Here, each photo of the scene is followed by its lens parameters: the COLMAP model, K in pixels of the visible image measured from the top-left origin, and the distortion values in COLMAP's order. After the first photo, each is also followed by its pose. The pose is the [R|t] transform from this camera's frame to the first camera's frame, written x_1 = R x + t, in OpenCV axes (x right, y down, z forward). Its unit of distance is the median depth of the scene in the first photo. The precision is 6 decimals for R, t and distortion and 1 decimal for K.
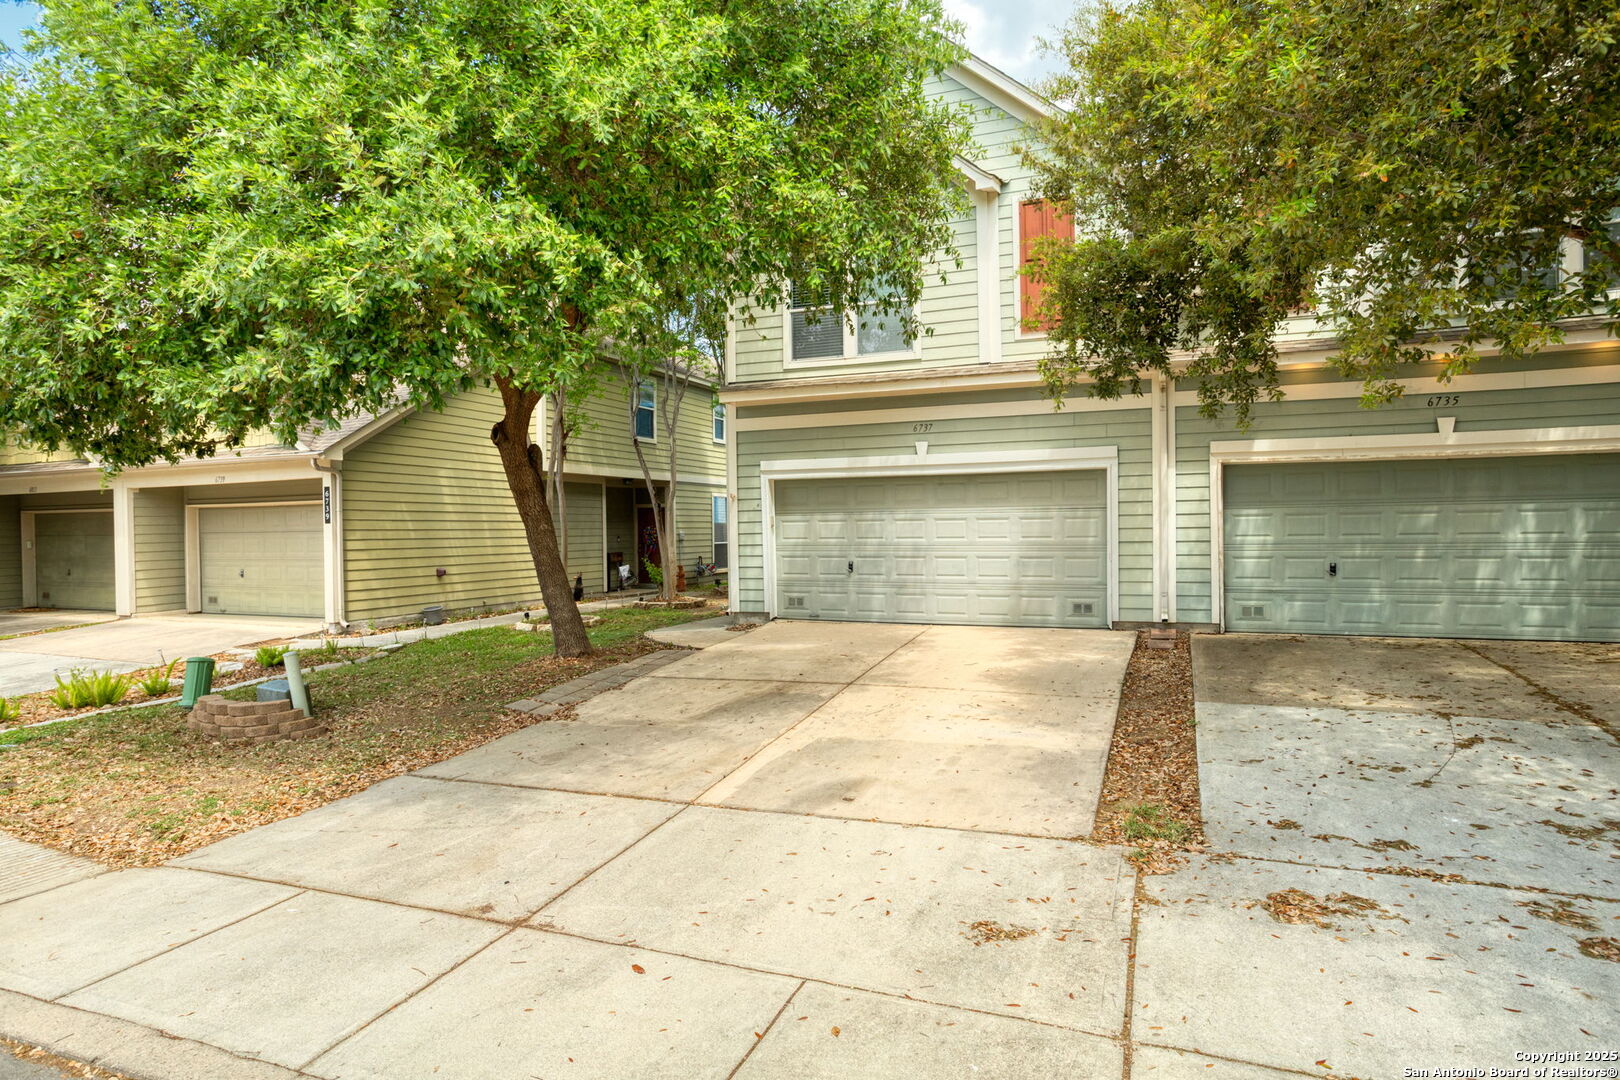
lens RADIAL K [[781.5, 0, 808.0], [0, 781.5, 527.9], [0, 0, 1]] dist [-0.000440, 0.000500]
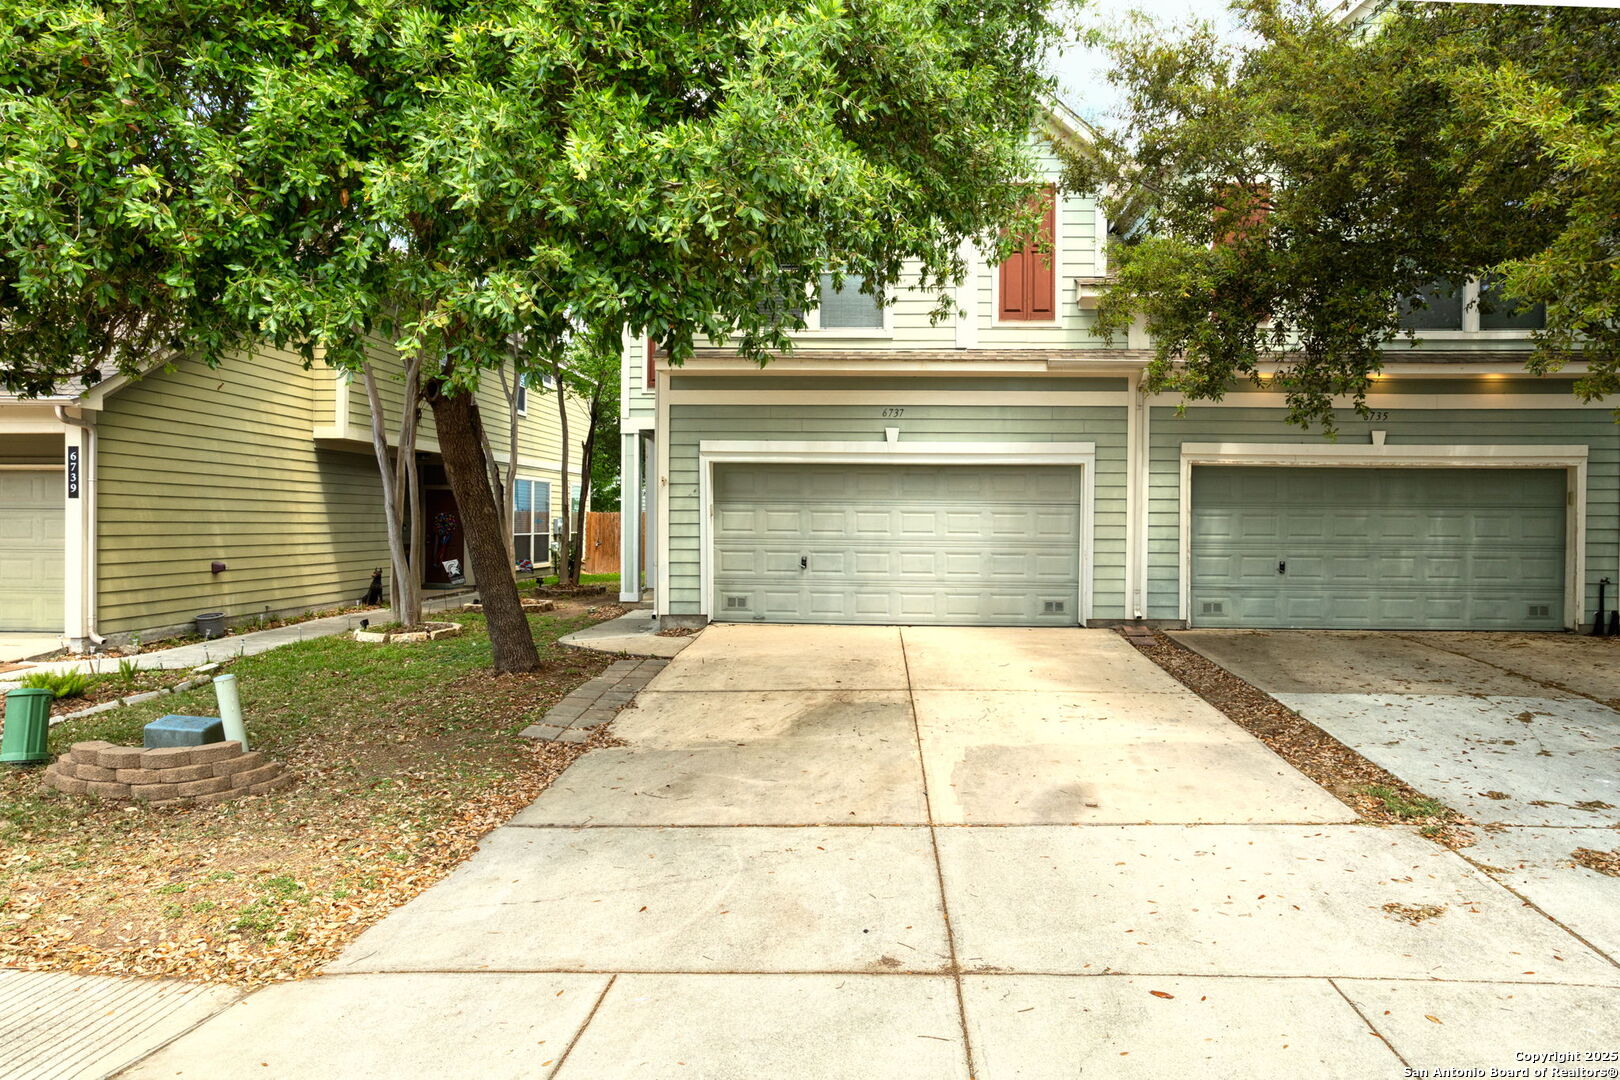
lens RADIAL K [[877.1, 0, 809.2], [0, 877.1, 524.6], [0, 0, 1]] dist [0.010944, 0.000580]
pose [[0.953921, 0.018773, 0.299468, -0.274255], [-0.020064, 0.999798, 0.001234, 0.005221], [-0.299385, -0.007186, 0.954105, 0.041710]]
